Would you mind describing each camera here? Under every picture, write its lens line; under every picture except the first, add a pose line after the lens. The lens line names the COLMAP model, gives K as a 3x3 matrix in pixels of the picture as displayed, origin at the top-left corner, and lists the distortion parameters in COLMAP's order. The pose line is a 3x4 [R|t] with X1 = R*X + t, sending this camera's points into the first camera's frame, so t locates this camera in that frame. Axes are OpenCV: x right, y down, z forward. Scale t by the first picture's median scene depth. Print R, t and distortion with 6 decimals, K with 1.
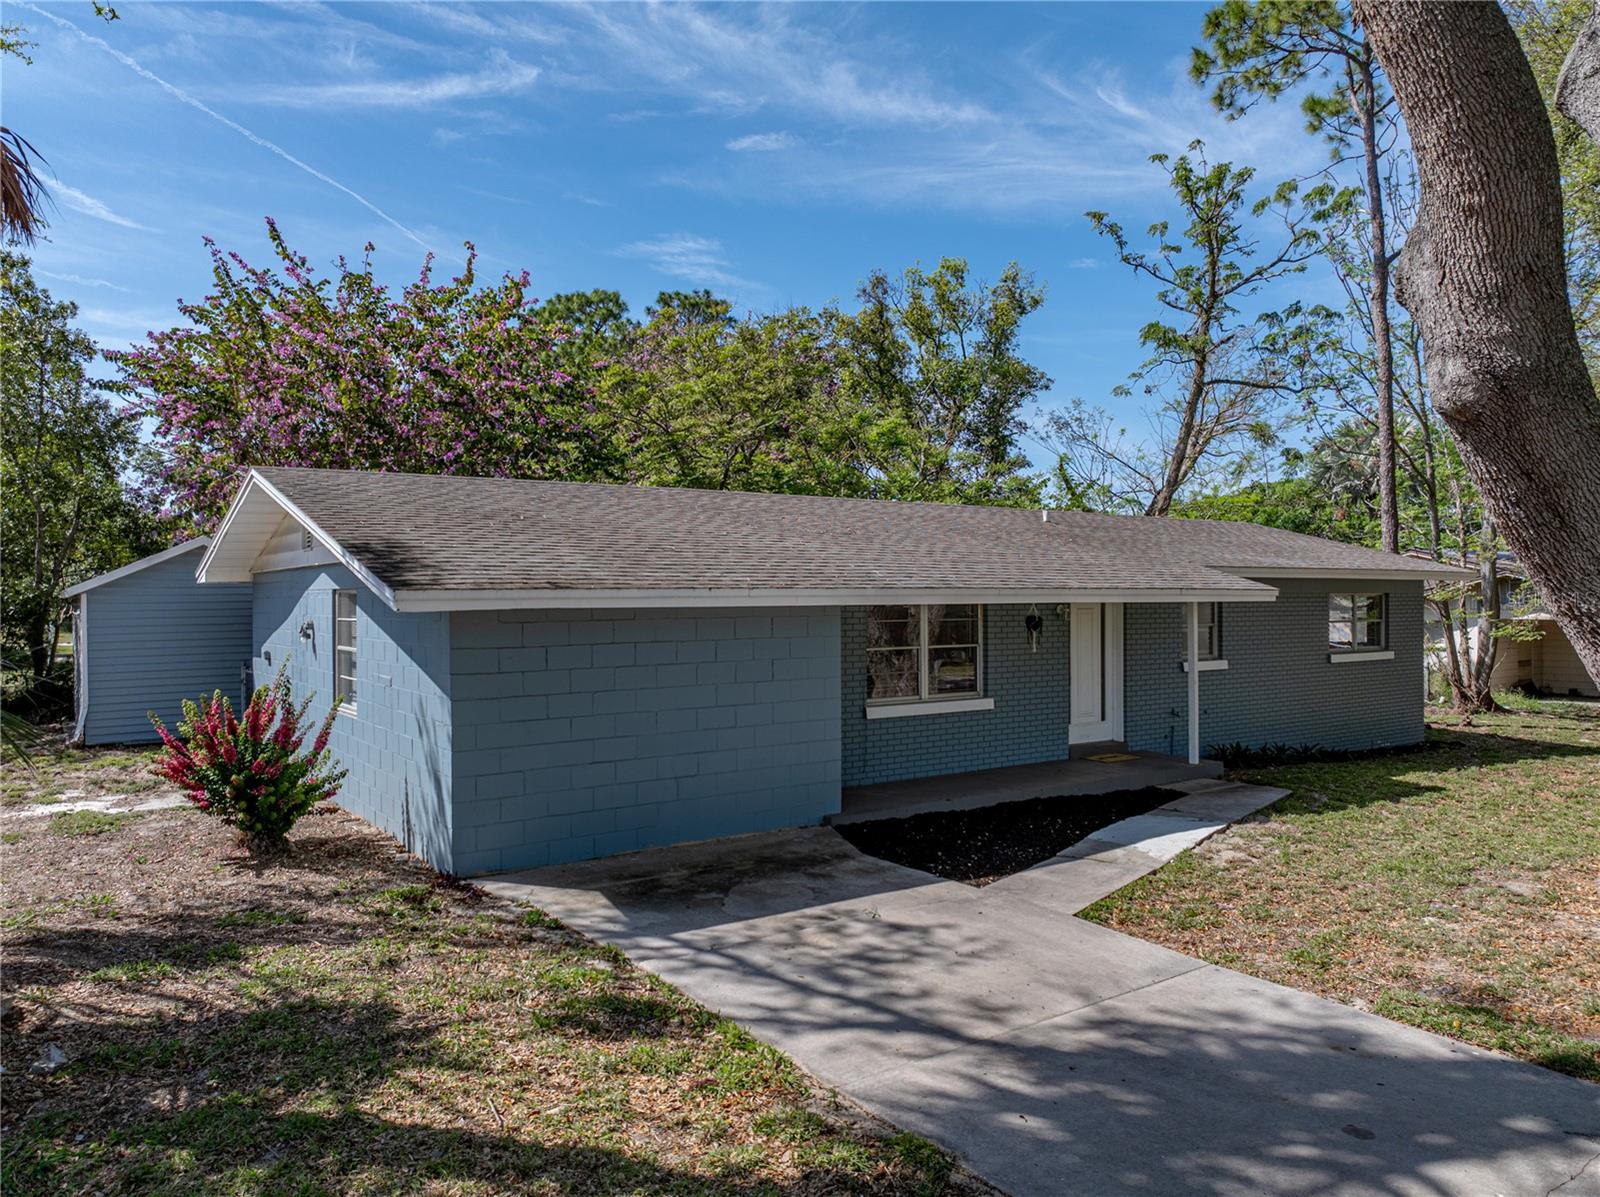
lens RADIAL K [[1107.7, 0, 800.0], [0, 1107.7, 598.5], [0, 0, 1]] dist [-0.021153, 0.002605]
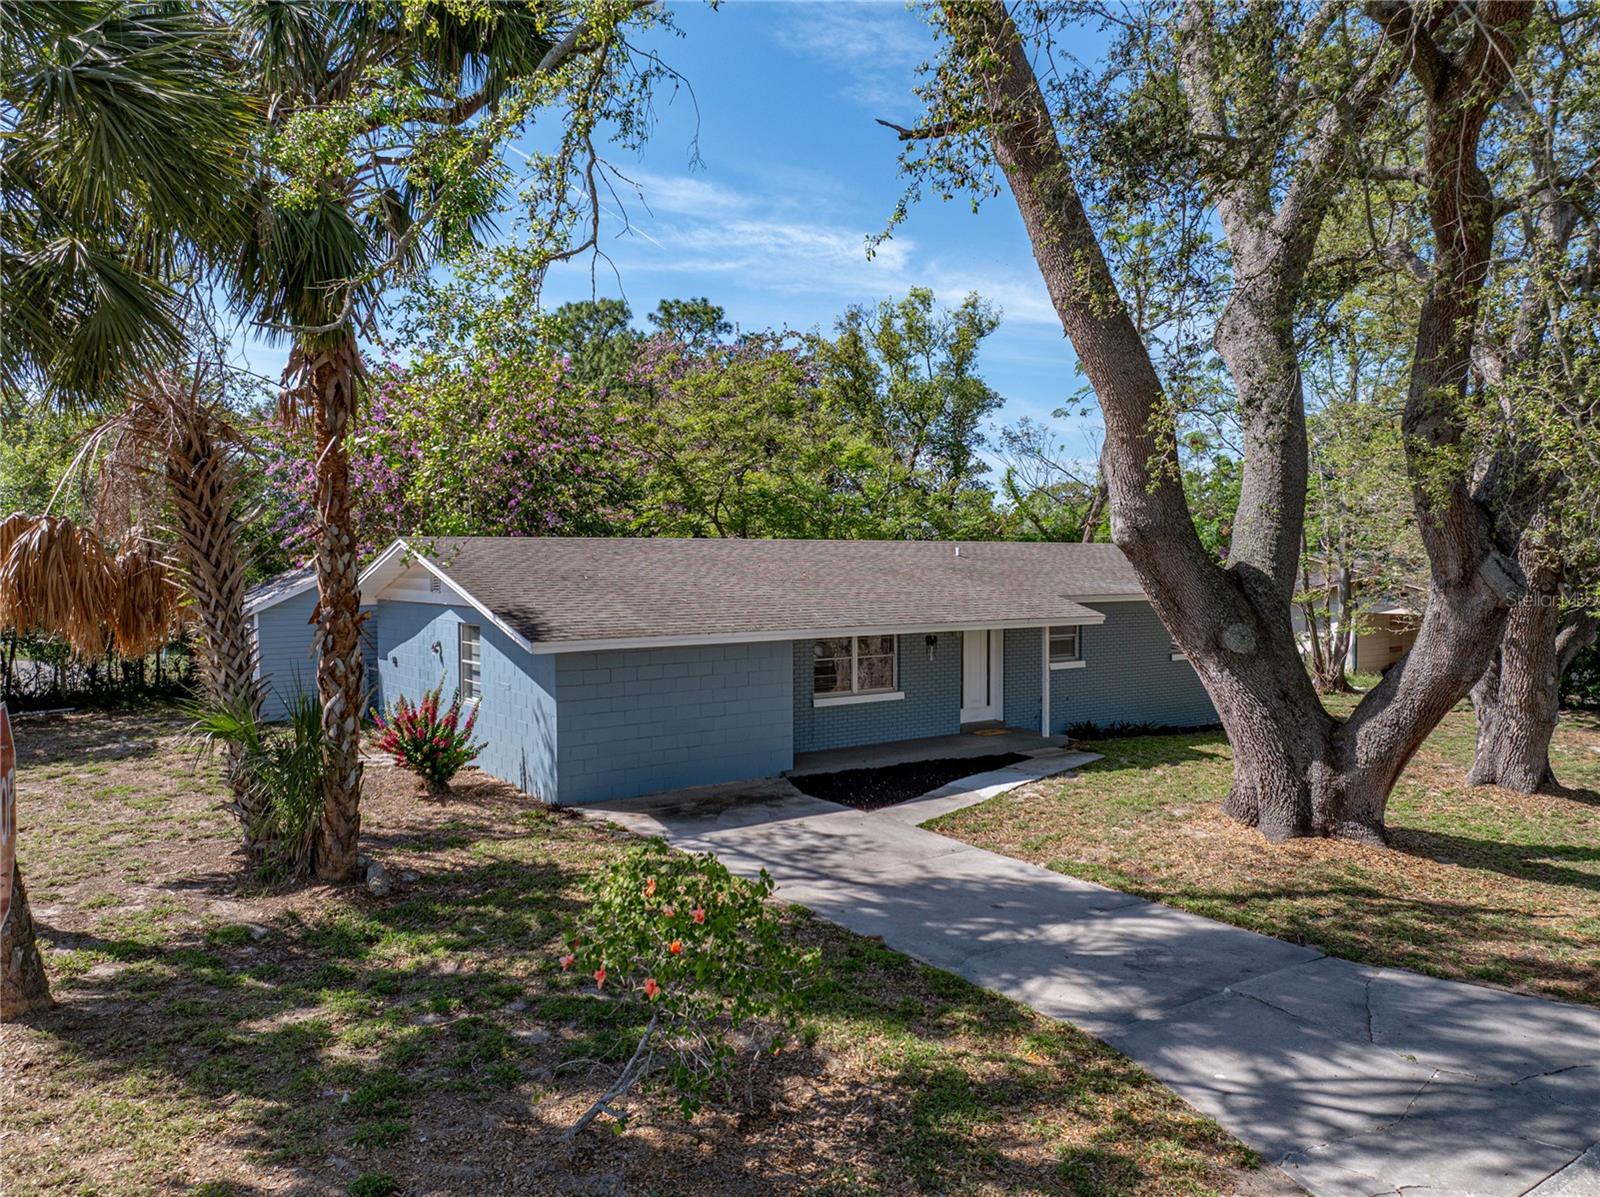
lens RADIAL K [[1119.1, 0, 773.6], [0, 1119.1, 575.9], [0, 0, 1]] dist [-0.008777, -0.000576]
pose [[0.999748, -0.002544, -0.022297, 0.024174], [0.002830, 0.999914, 0.012800, -0.052764], [0.022262, -0.012860, 0.999669, -0.304882]]
